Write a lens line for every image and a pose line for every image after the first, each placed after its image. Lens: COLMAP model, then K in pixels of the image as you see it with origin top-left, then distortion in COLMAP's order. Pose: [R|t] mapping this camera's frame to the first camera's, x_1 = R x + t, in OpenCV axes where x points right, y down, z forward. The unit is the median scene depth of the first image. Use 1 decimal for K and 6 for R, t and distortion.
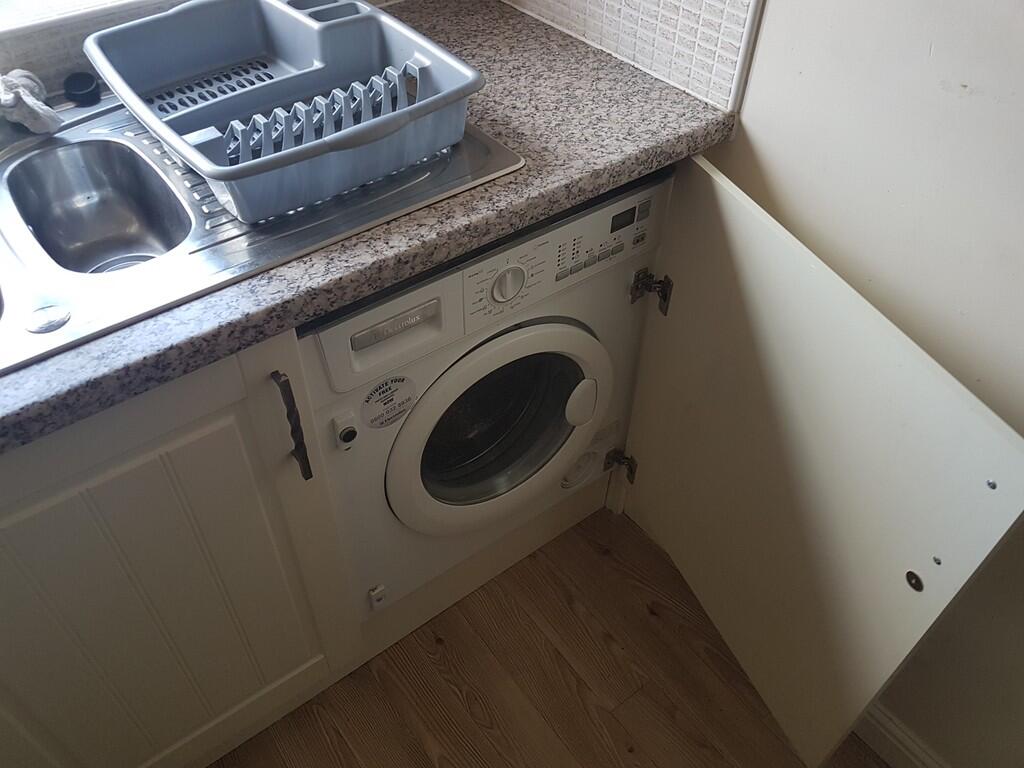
lens RADIAL K [[807.3, 0, 481.6], [0, 807.3, 384.1], [0, 0, 1]] dist [0.001198, -0.000050]
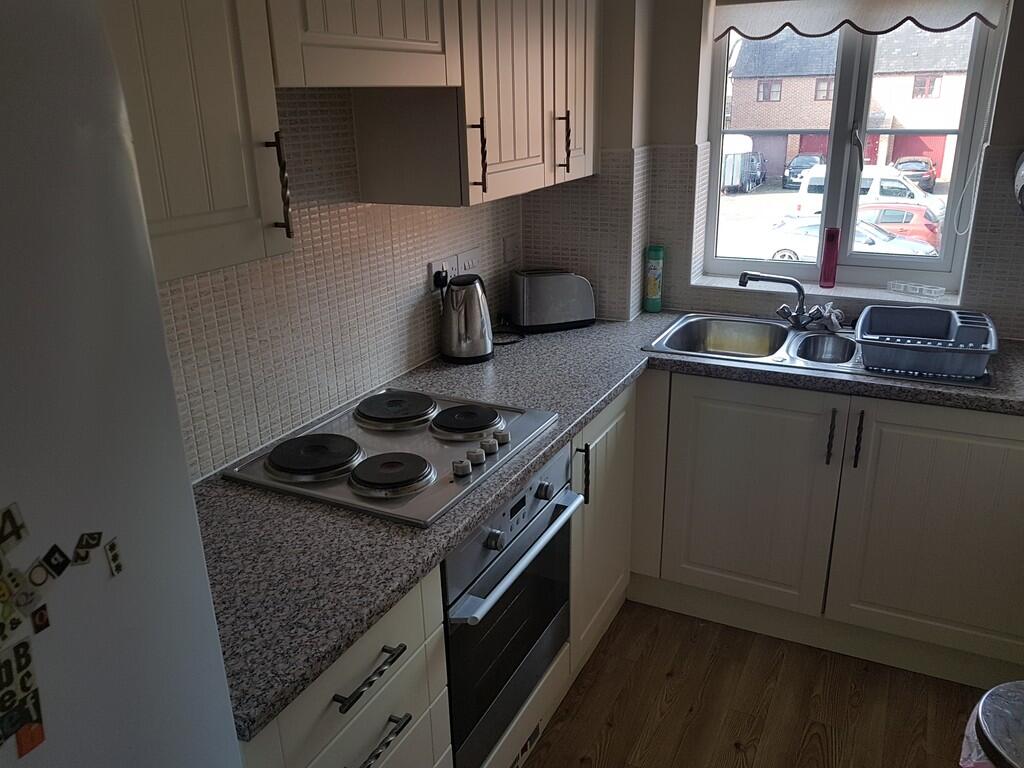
lens RADIAL K [[826.4, 0, 512.2], [0, 826.4, 388.5], [0, 0, 1]] dist [-0.005933, -0.008370]
pose [[0.466170, 0.294812, -0.834129, 1.204942], [-0.616438, 0.784528, -0.067228, 0.623364], [0.634578, 0.545529, 0.547457, -0.950802]]
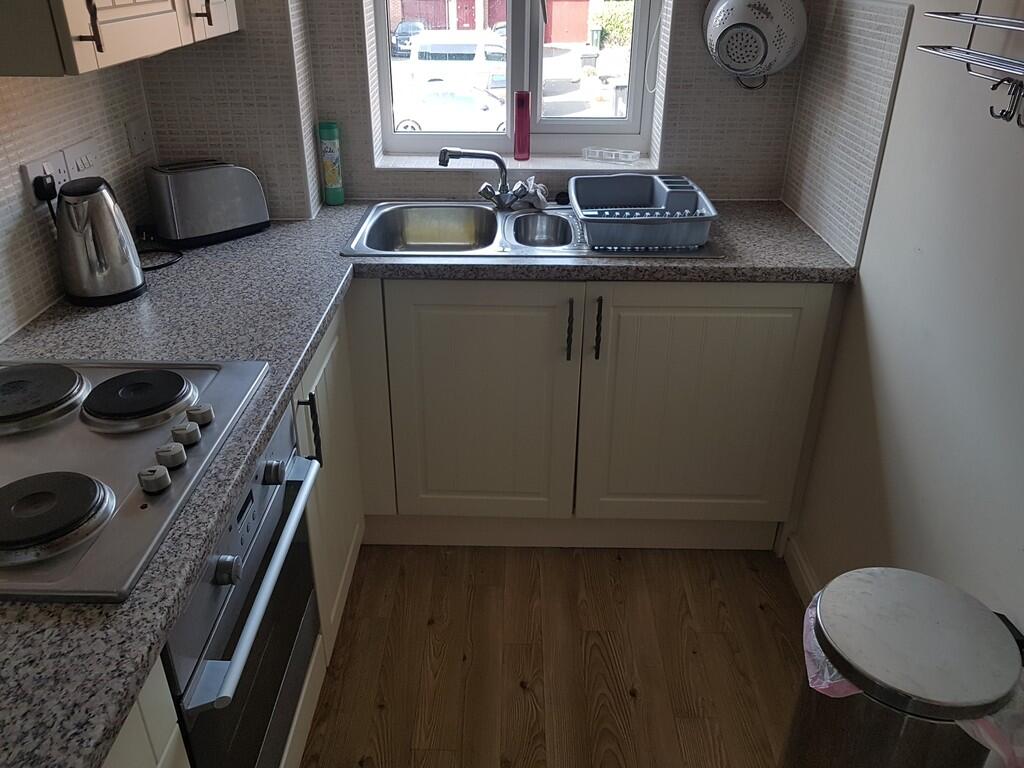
lens RADIAL K [[821.2, 0, 507.8], [0, 821.2, 377.9], [0, 0, 1]] dist [0.000298, -0.005506]
pose [[0.800934, 0.285994, -0.526035, 0.752513], [-0.433438, 0.883055, -0.179849, 0.573062], [0.413082, 0.372050, 0.831229, -0.793242]]
